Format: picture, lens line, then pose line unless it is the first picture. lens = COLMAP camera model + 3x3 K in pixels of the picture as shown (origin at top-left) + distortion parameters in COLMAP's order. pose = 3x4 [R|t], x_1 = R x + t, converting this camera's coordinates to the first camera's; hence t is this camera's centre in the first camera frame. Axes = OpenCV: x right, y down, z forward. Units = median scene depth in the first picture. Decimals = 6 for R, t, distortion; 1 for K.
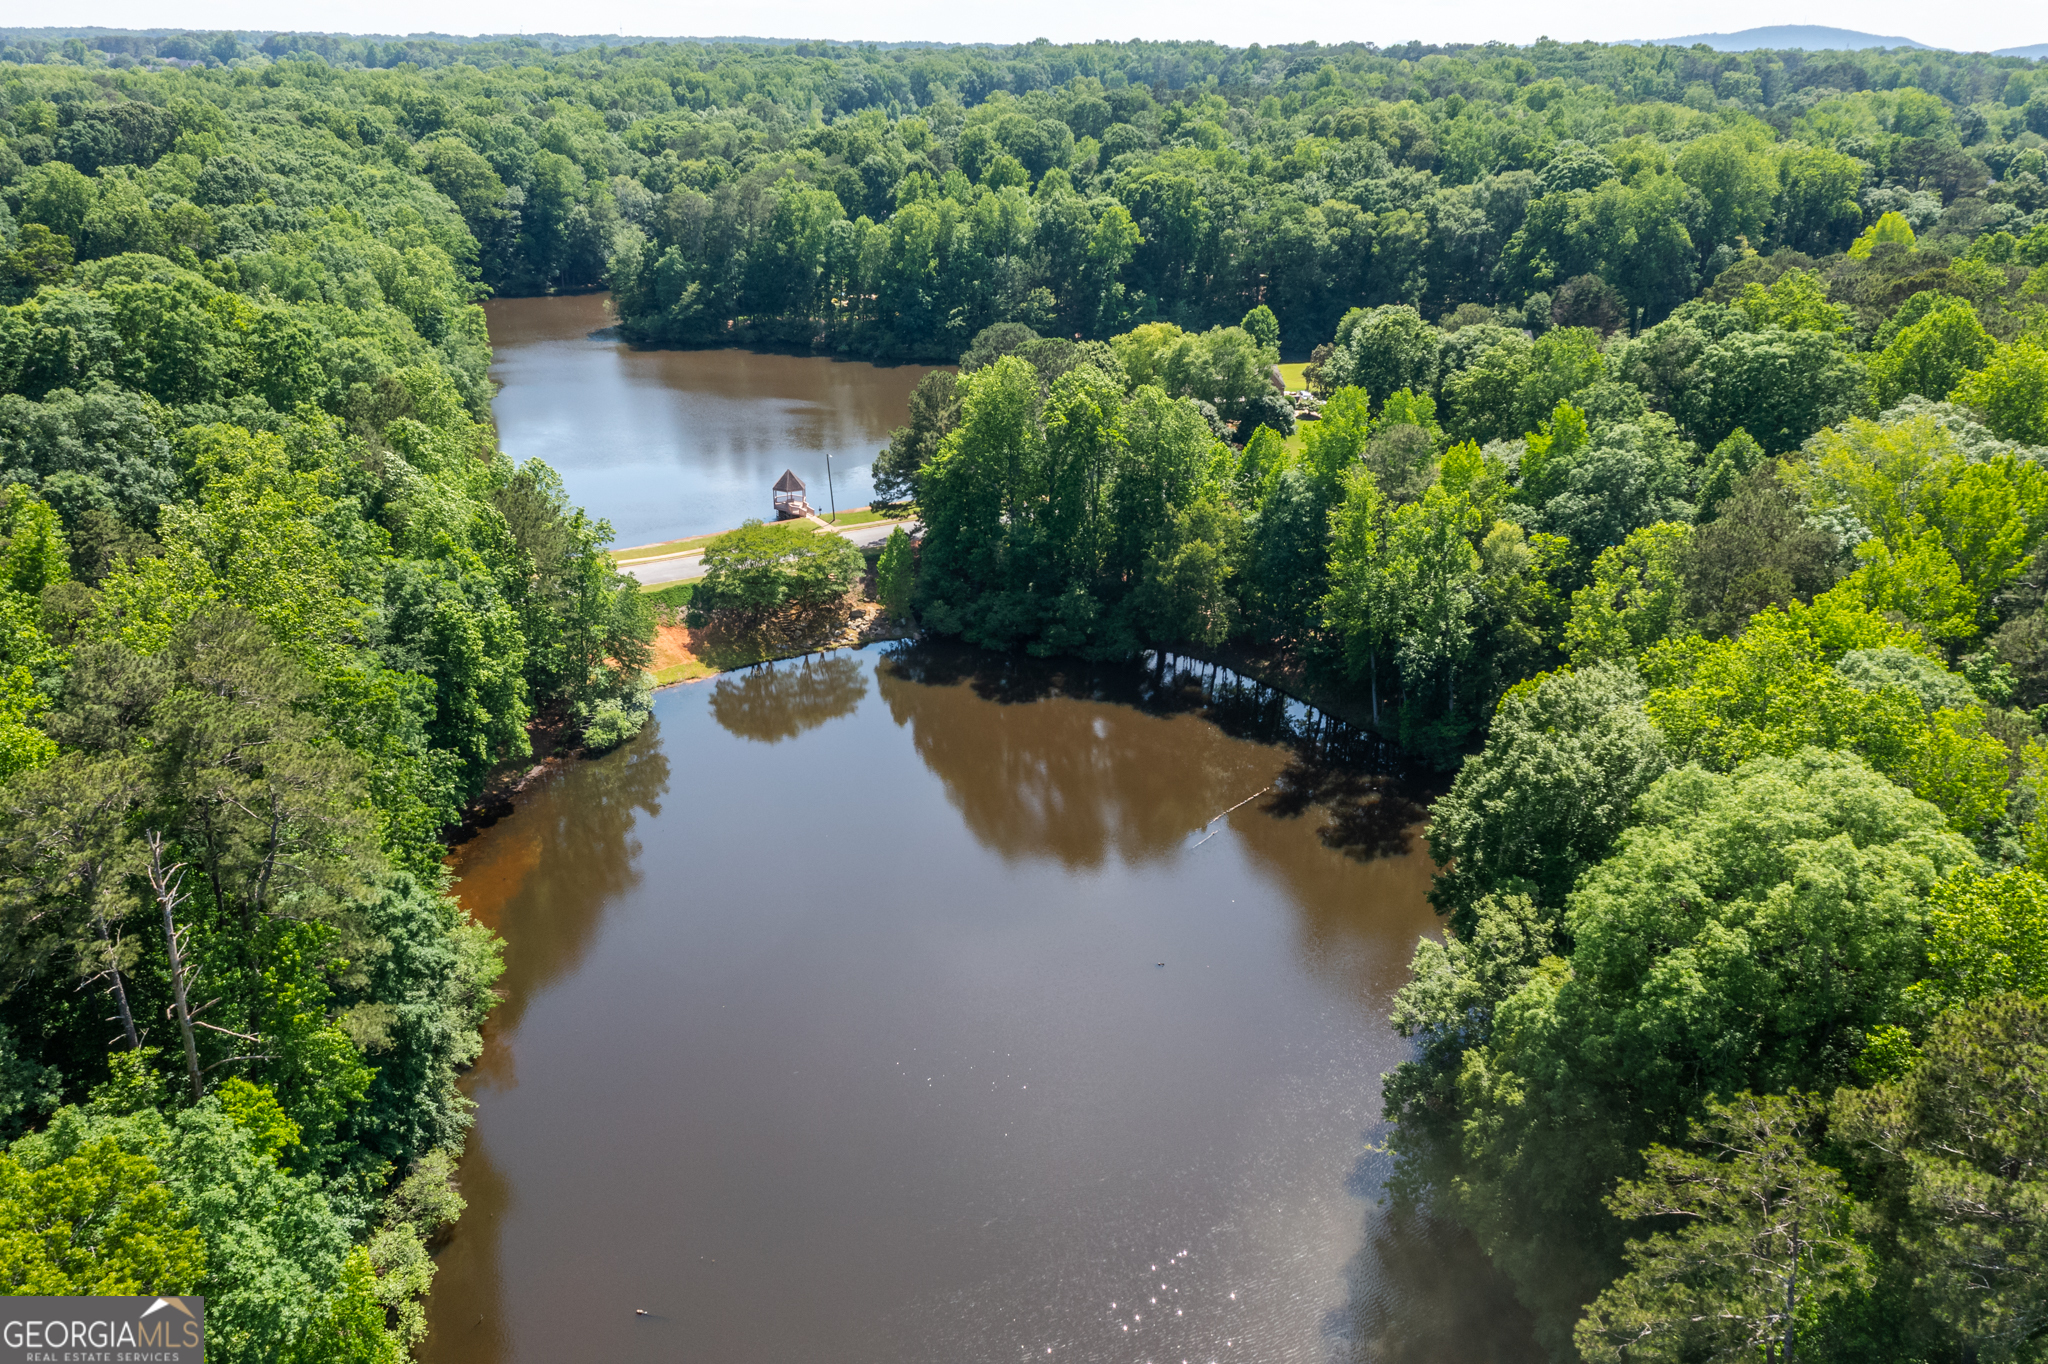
lens RADIAL K [[1593.1, 0, 1022.8], [0, 1593.1, 688.1], [0, 0, 1]] dist [0.014380, 0.005136]
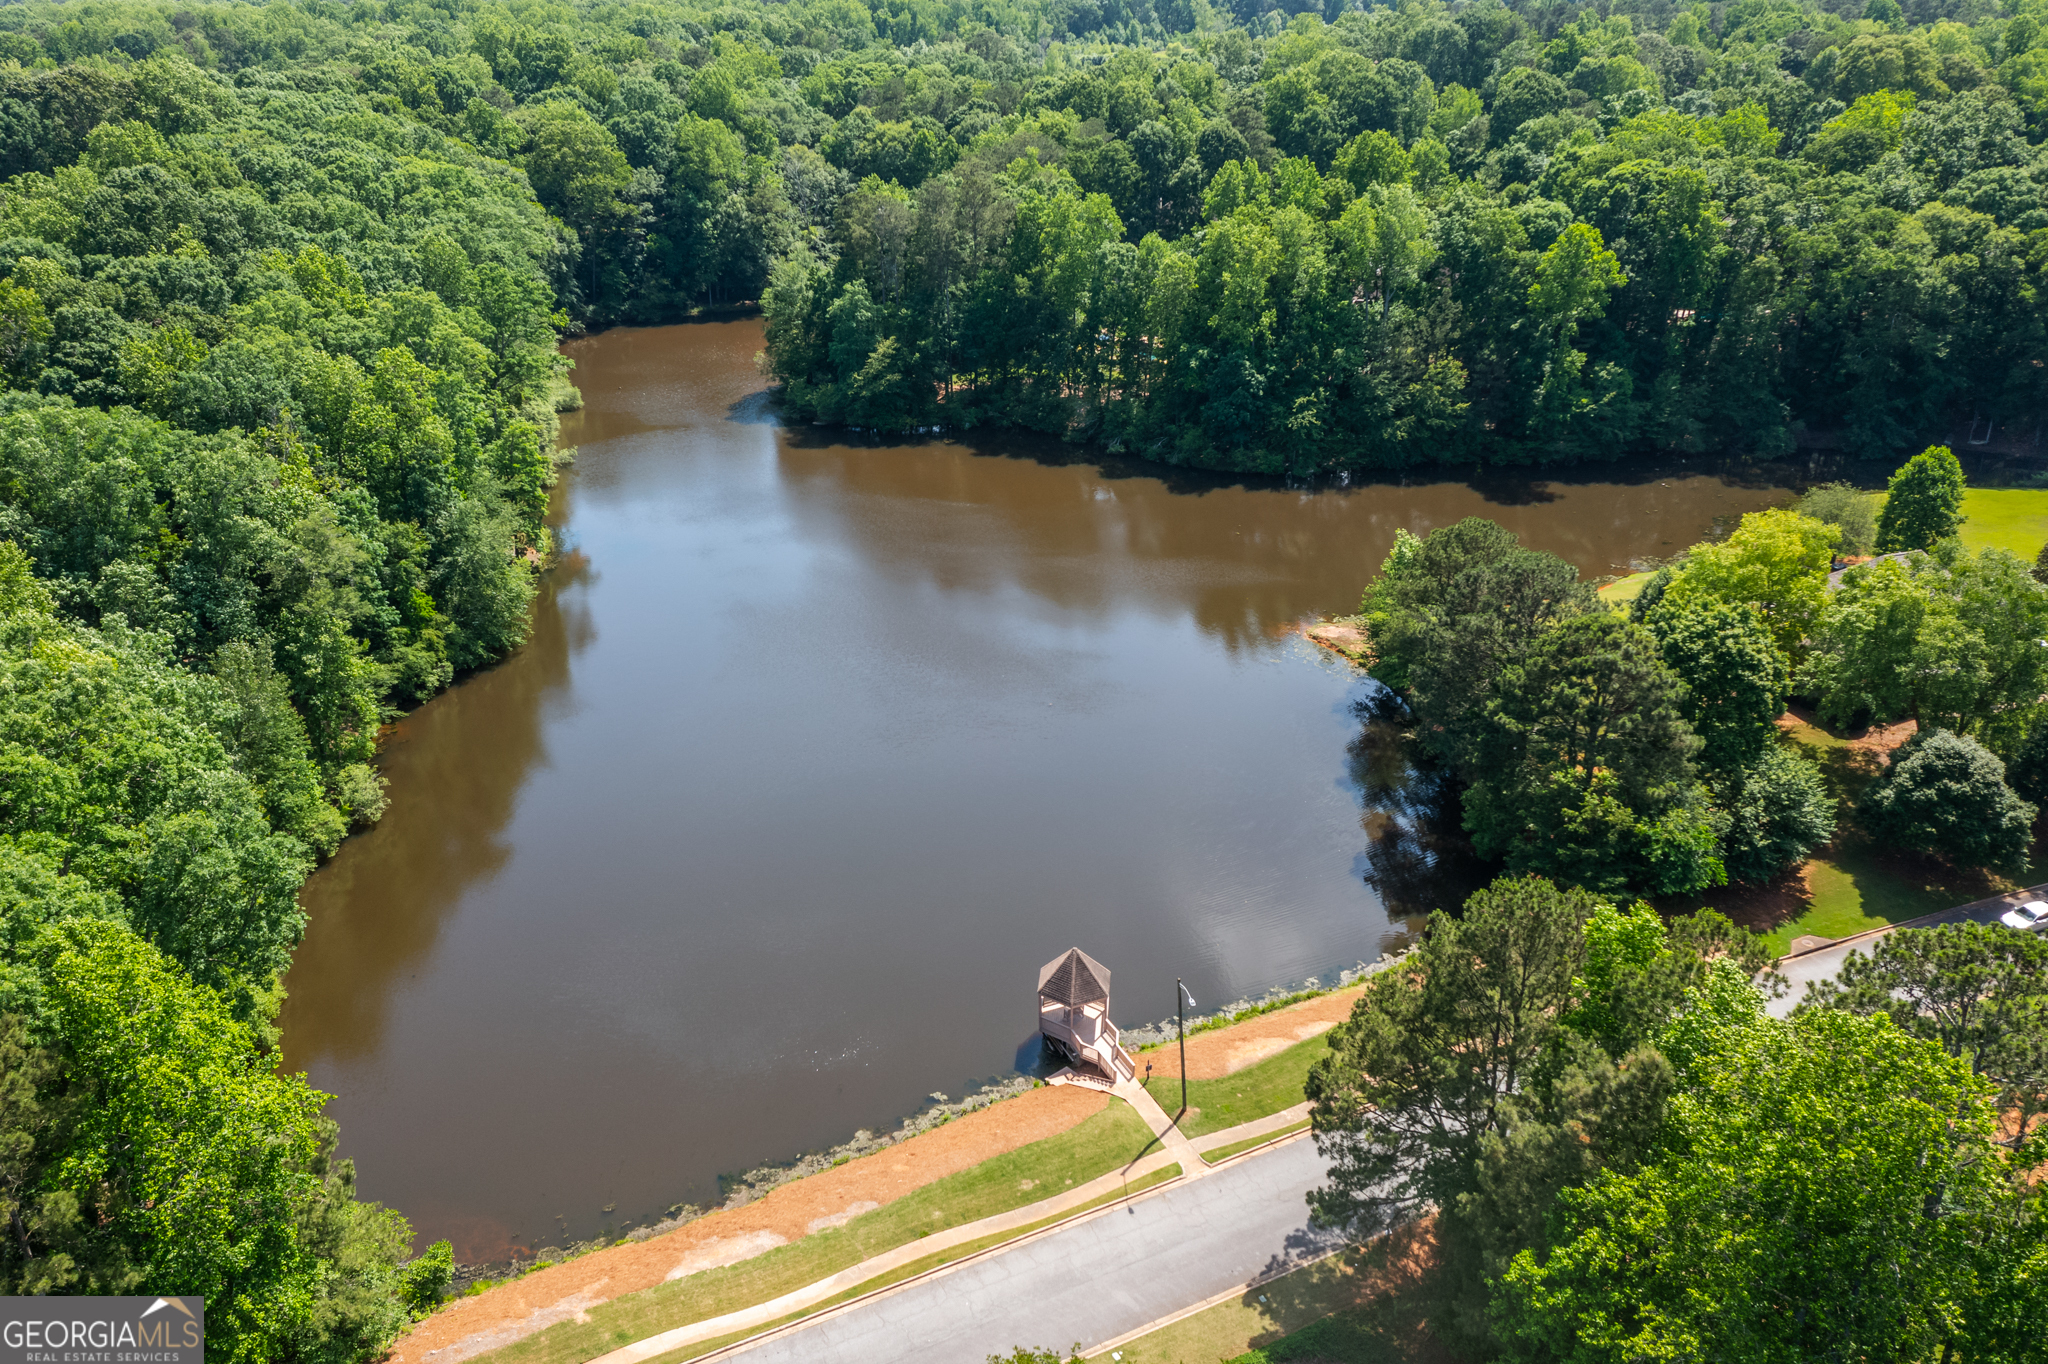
lens RADIAL K [[1593.1, 0, 1024.1], [0, 1593.1, 675.7], [0, 0, 1]] dist [0.014380, 0.005136]
pose [[0.992718, 0.032343, -0.116040, -0.066894], [-0.027224, 0.998596, 0.045437, -0.139396], [0.117346, -0.041947, 0.992205, 0.337548]]
